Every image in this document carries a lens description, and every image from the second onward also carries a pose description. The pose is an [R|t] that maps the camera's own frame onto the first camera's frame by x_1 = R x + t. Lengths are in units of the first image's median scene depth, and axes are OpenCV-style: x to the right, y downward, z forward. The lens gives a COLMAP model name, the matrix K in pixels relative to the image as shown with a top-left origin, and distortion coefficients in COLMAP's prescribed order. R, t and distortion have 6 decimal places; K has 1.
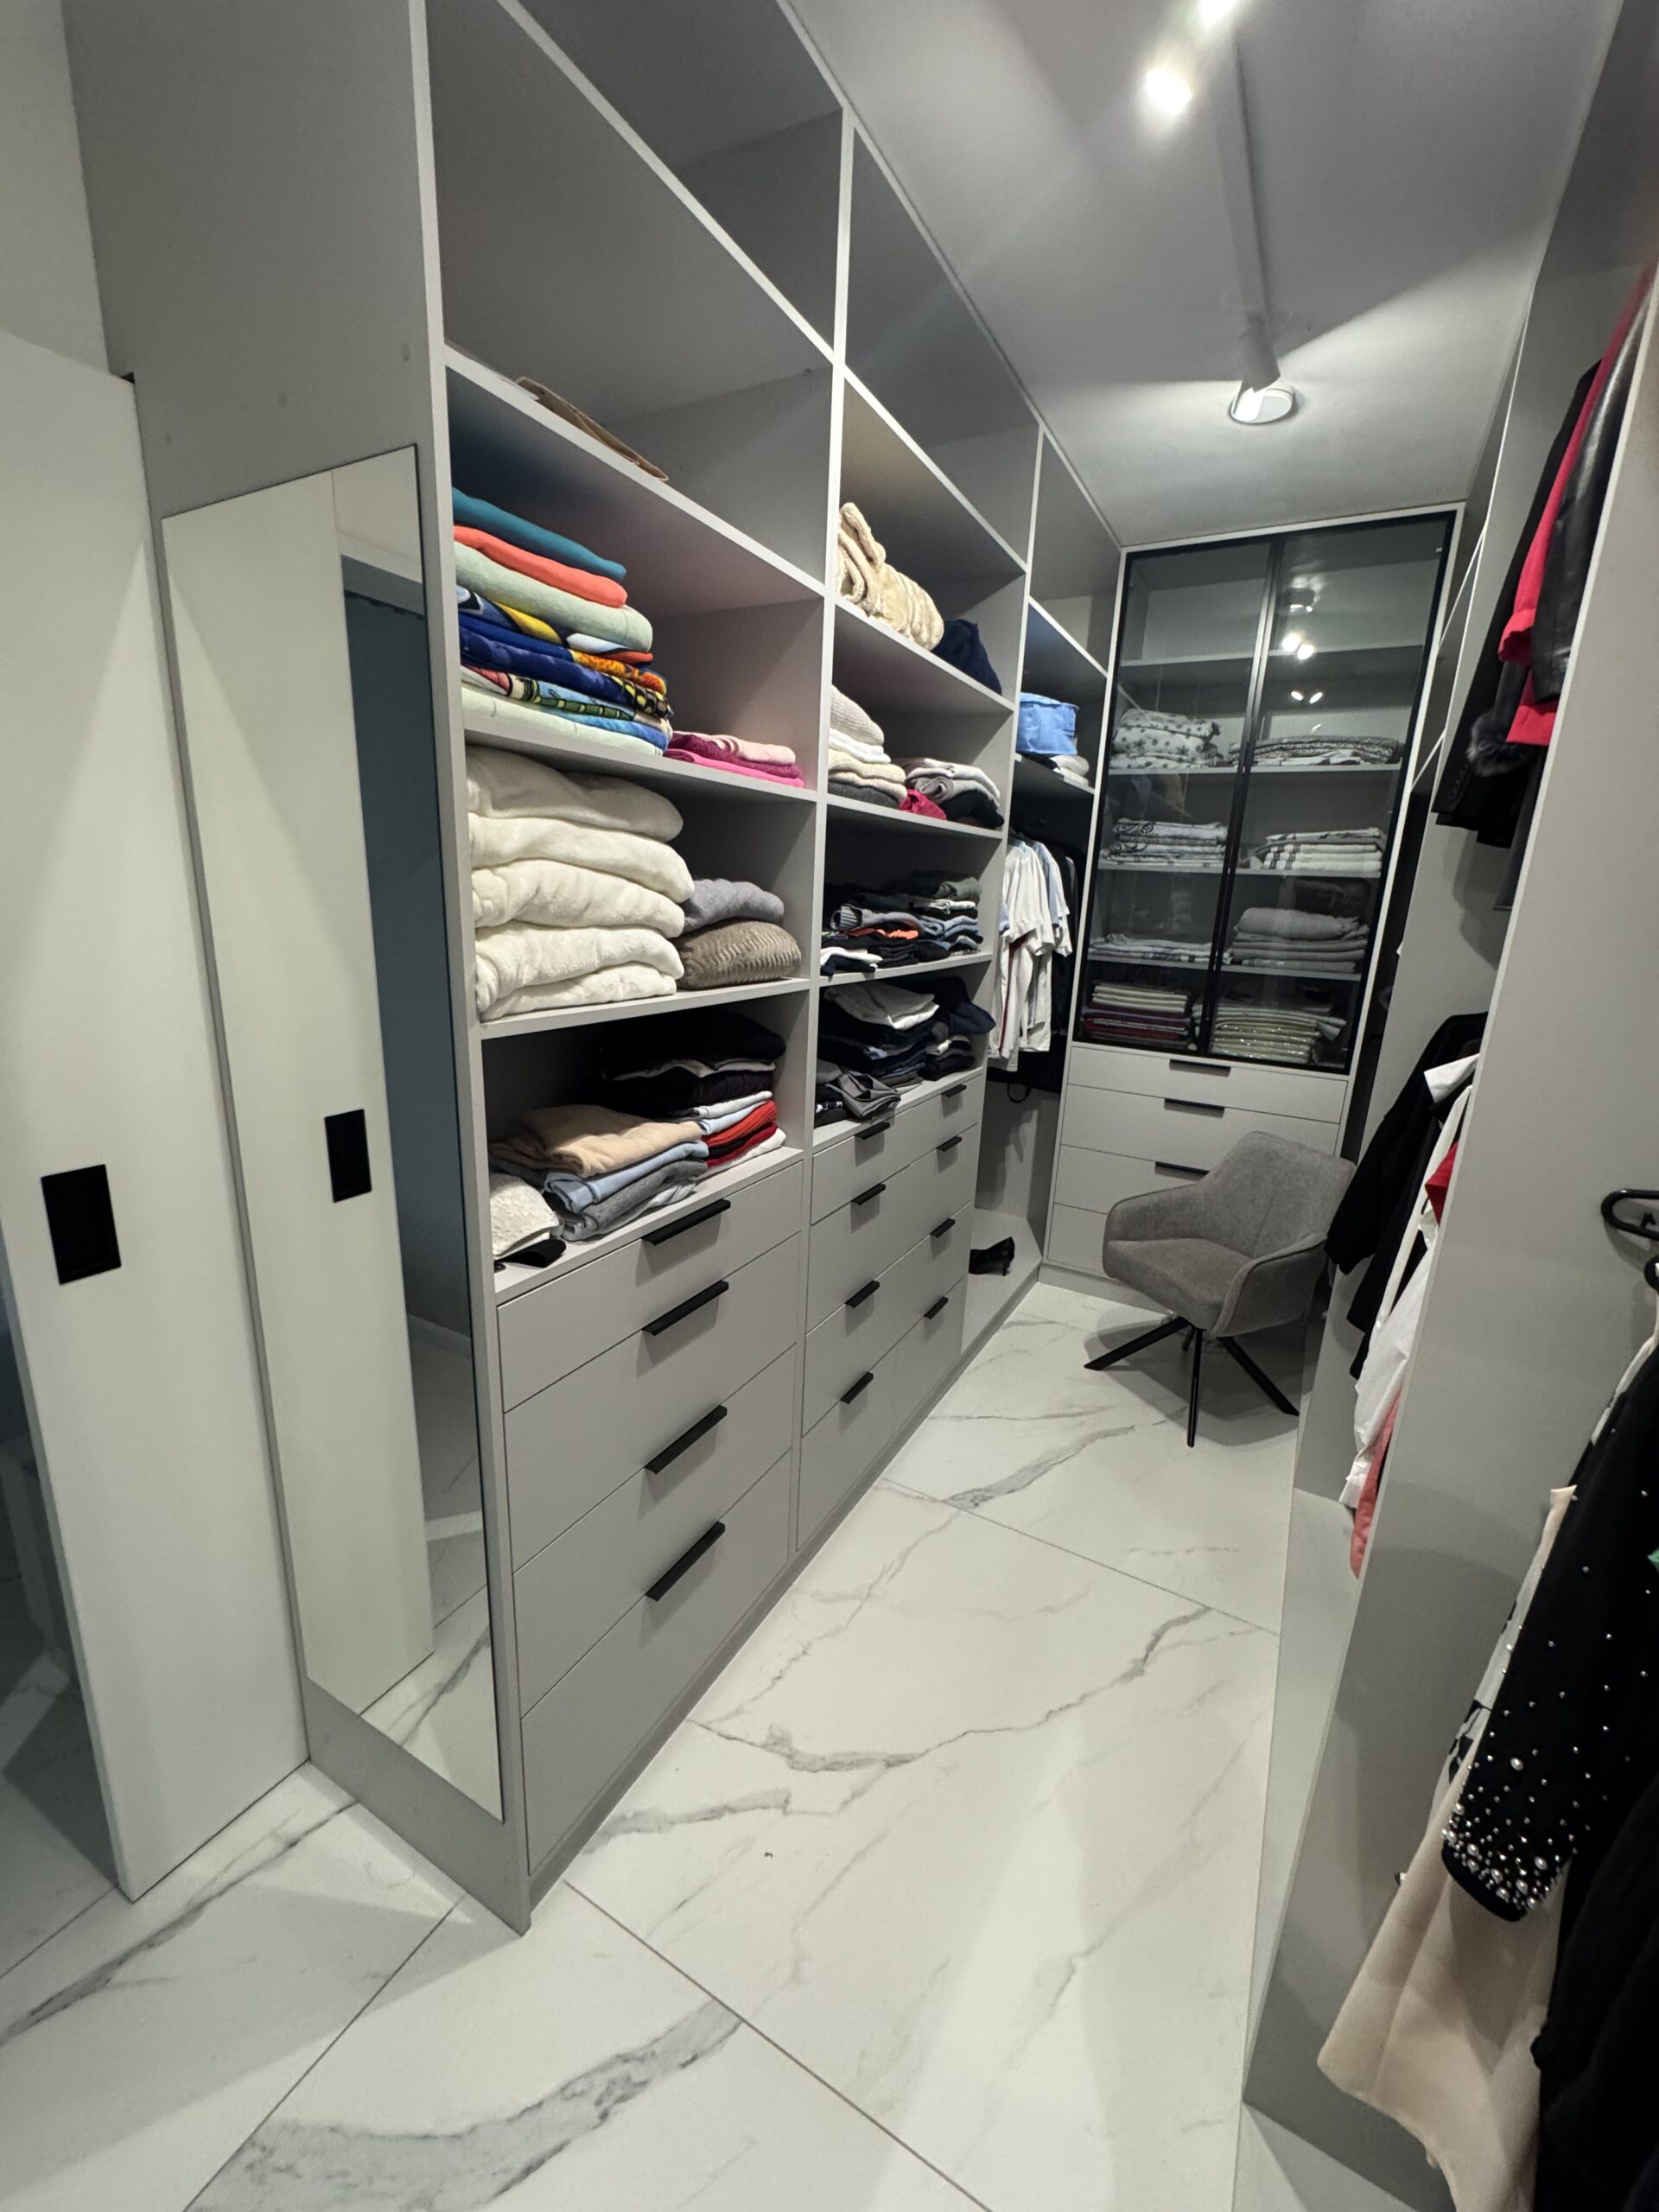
lens RADIAL K [[883.3, 0, 832.5], [0, 883.3, 1105.8], [0, 0, 1]] dist [-0.001033, 0.000007]
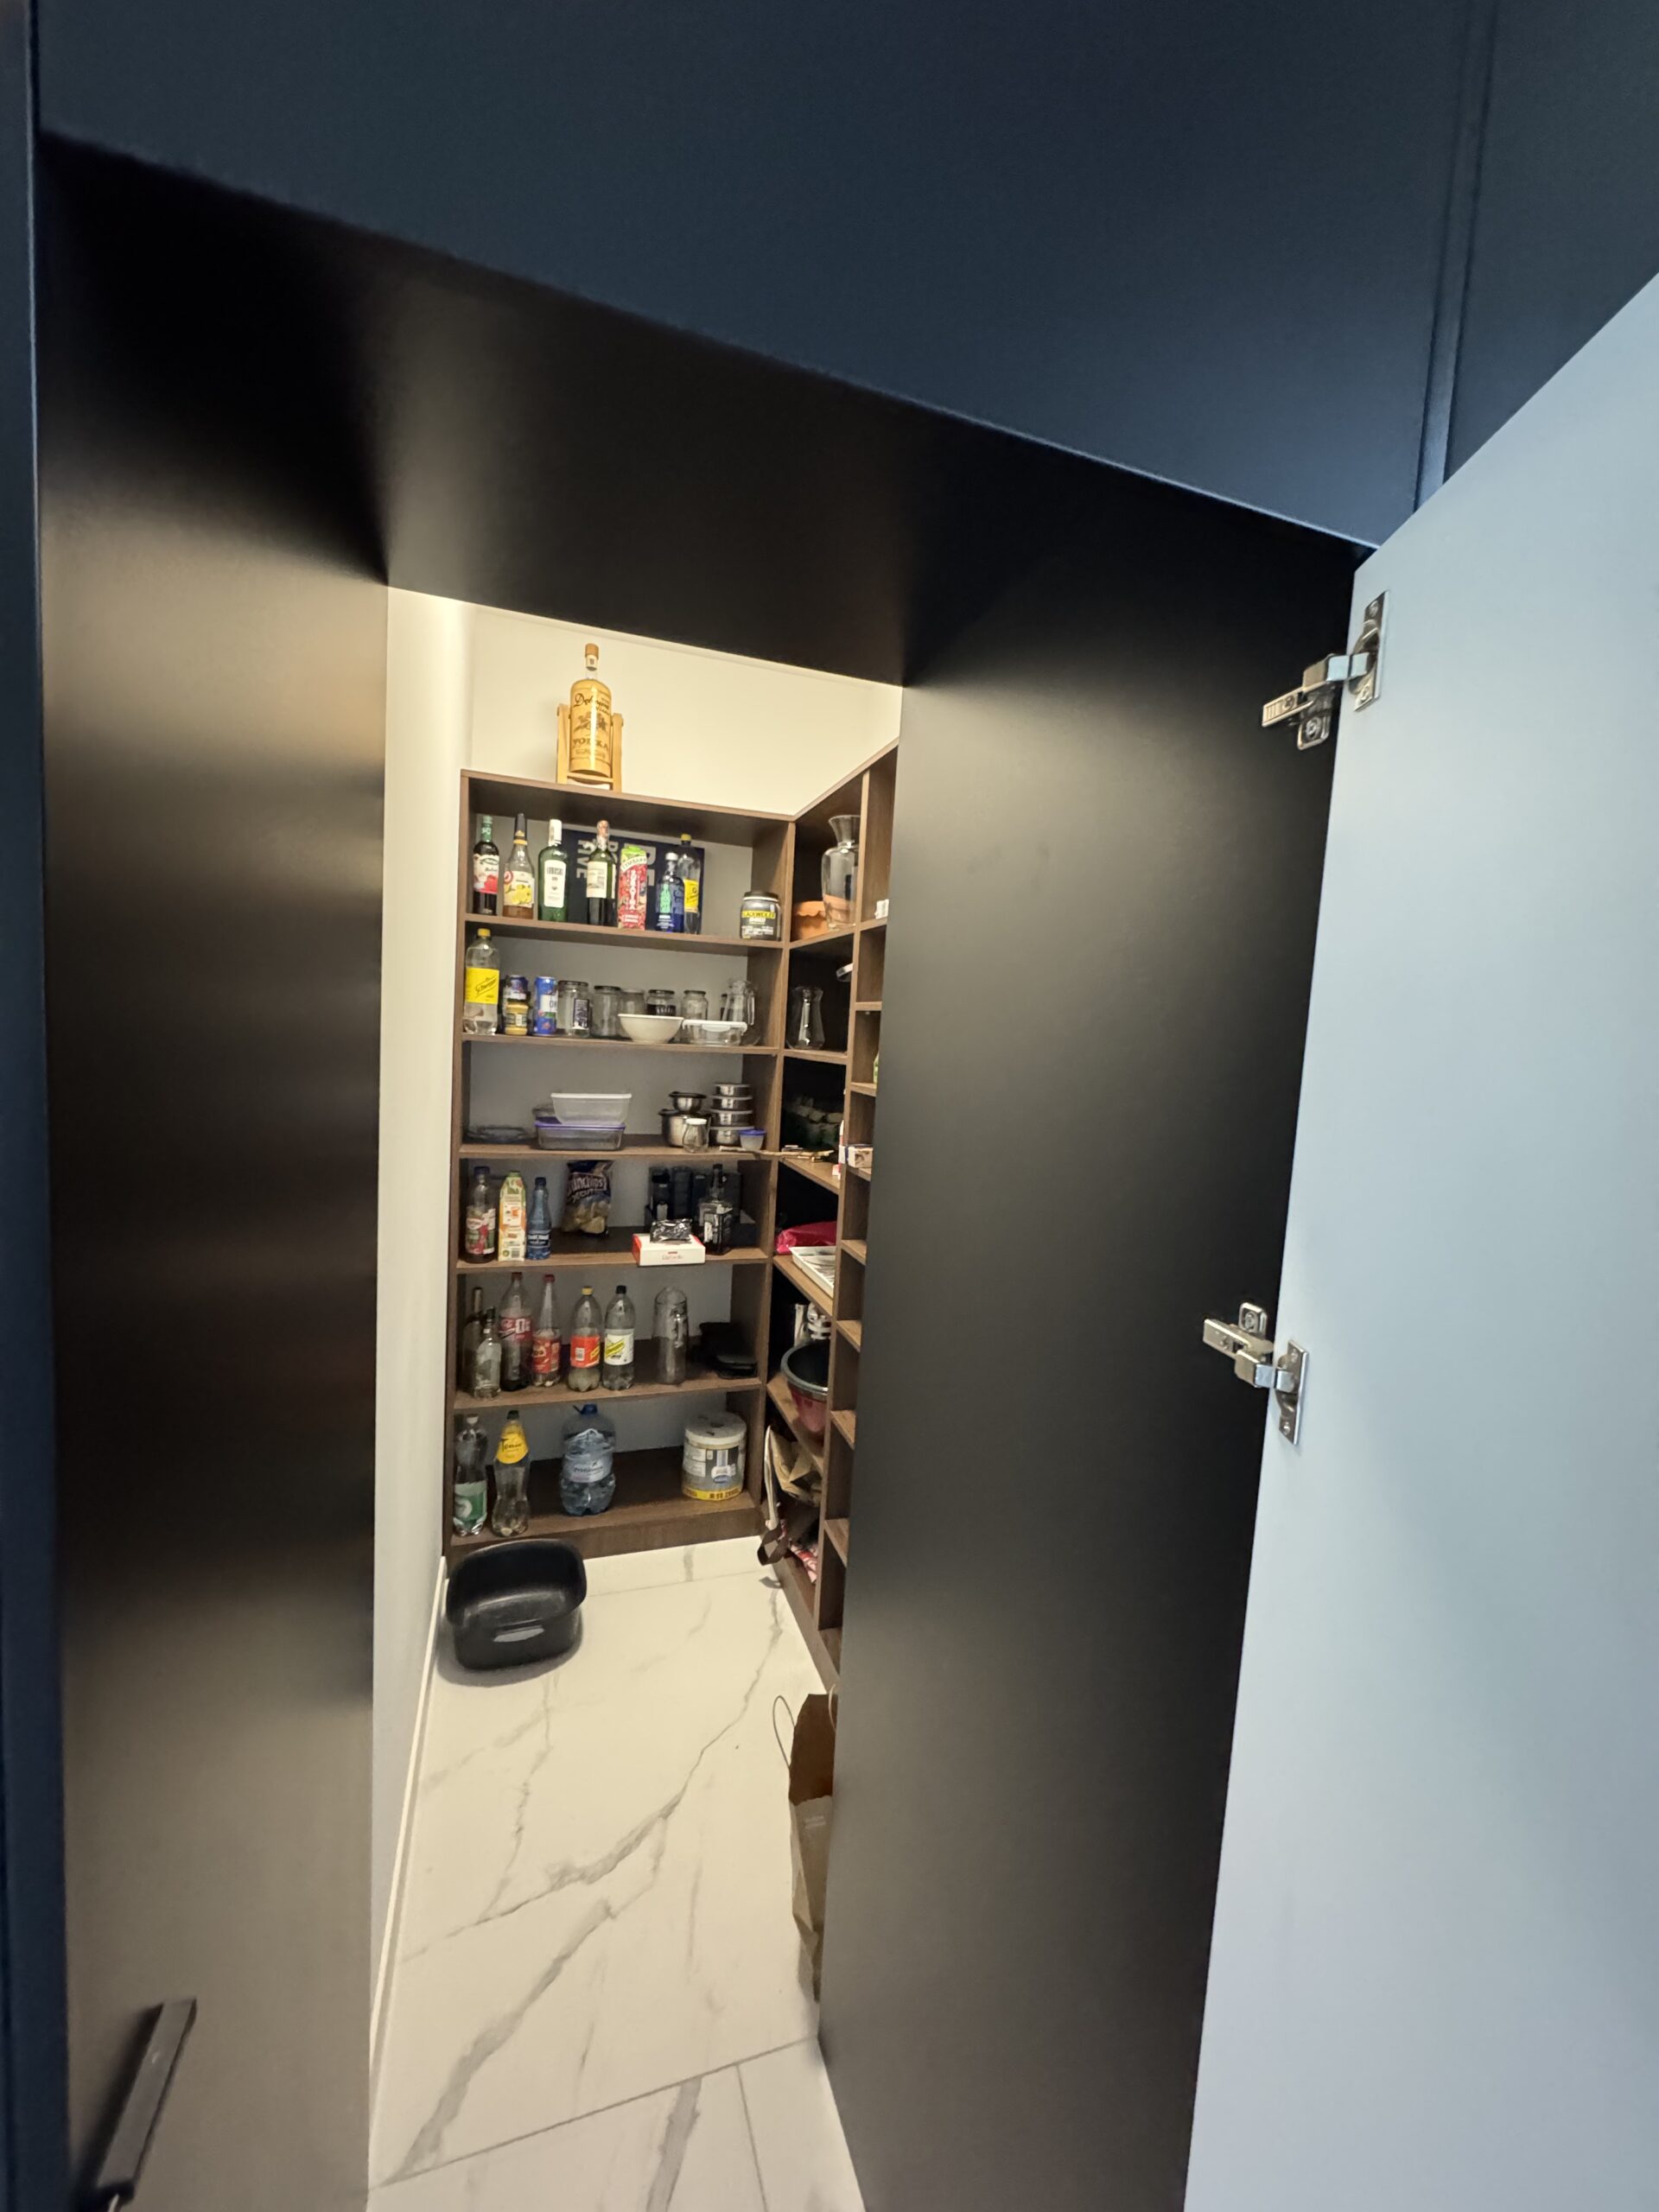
lens RADIAL K [[883.3, 0, 832.5], [0, 883.3, 1105.8], [0, 0, 1]] dist [-0.001033, 0.000007]
pose [[0.661101, -0.071526, 0.746880, -0.551378], [0.158085, 0.986378, -0.045467, -0.024994], [-0.733454, 0.148129, 0.663402, 0.011907]]
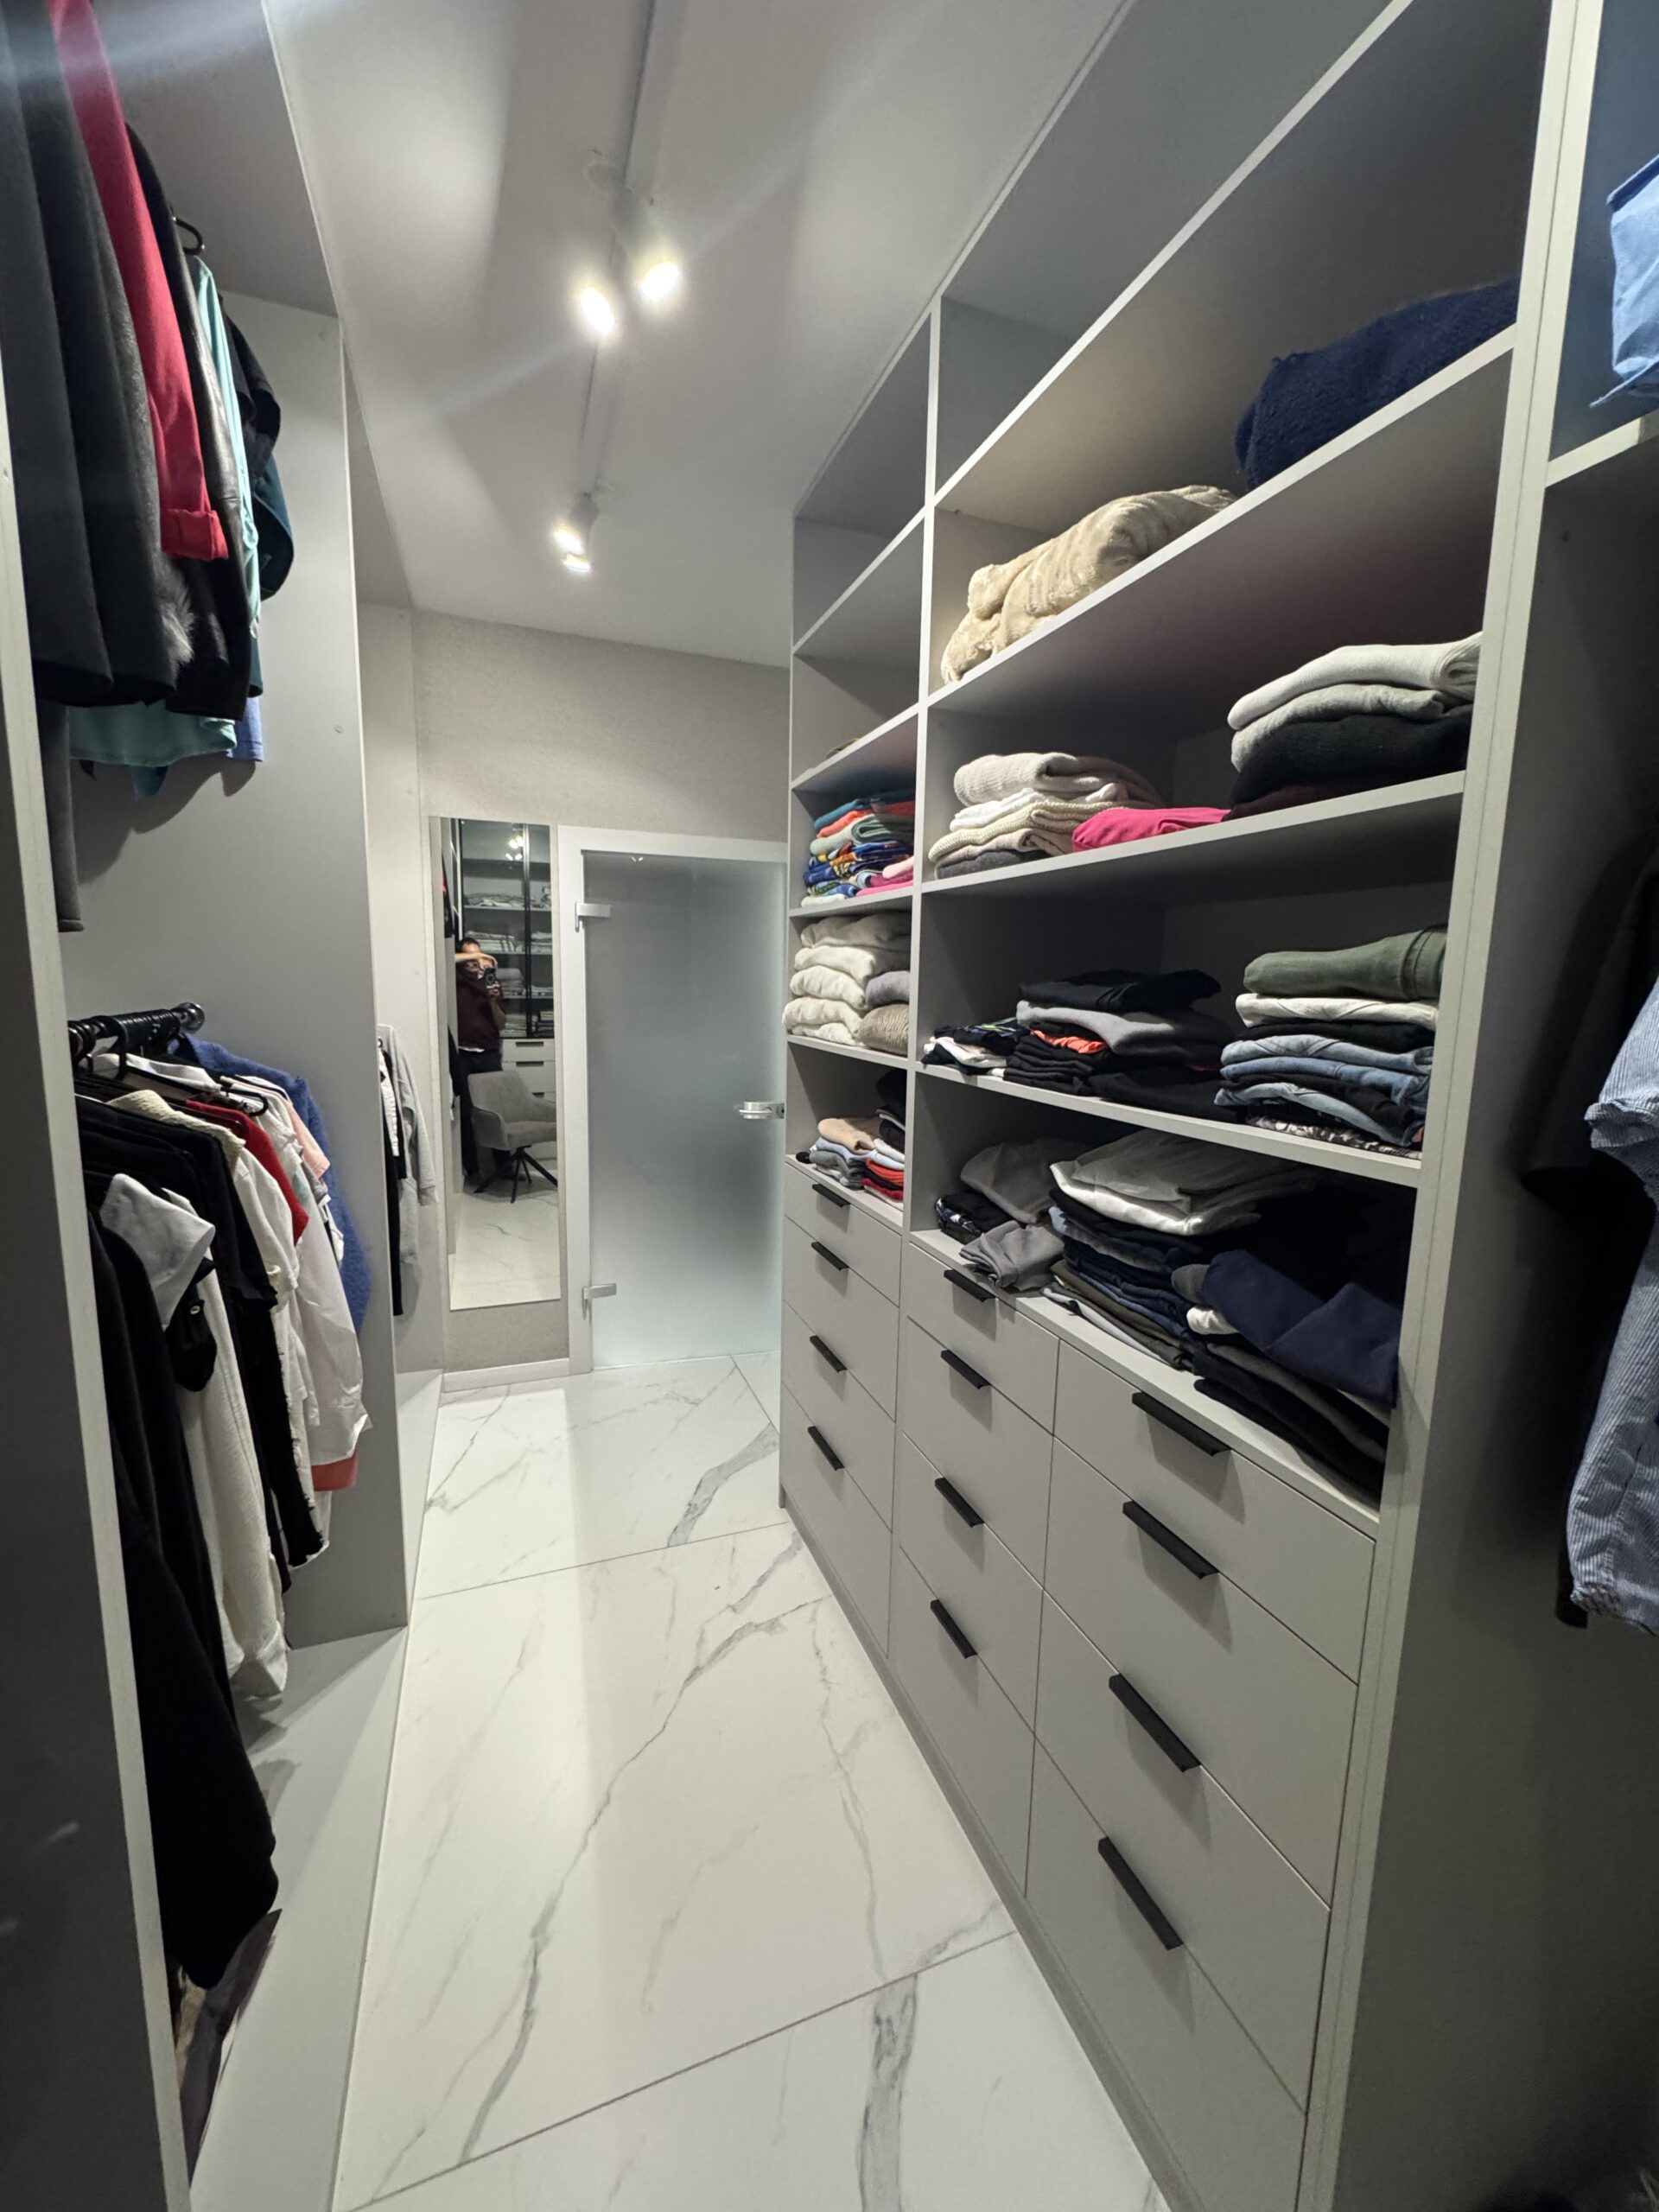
lens RADIAL K [[883.3, 0, 832.5], [0, 883.3, 1105.8], [0, 0, 1]] dist [-0.001033, 0.000007]
pose [[-0.641882, 0.049565, -0.765200, 0.857448], [-0.236503, 0.936462, 0.259047, -0.352671], [0.729421, 0.347249, -0.589375, 1.617643]]
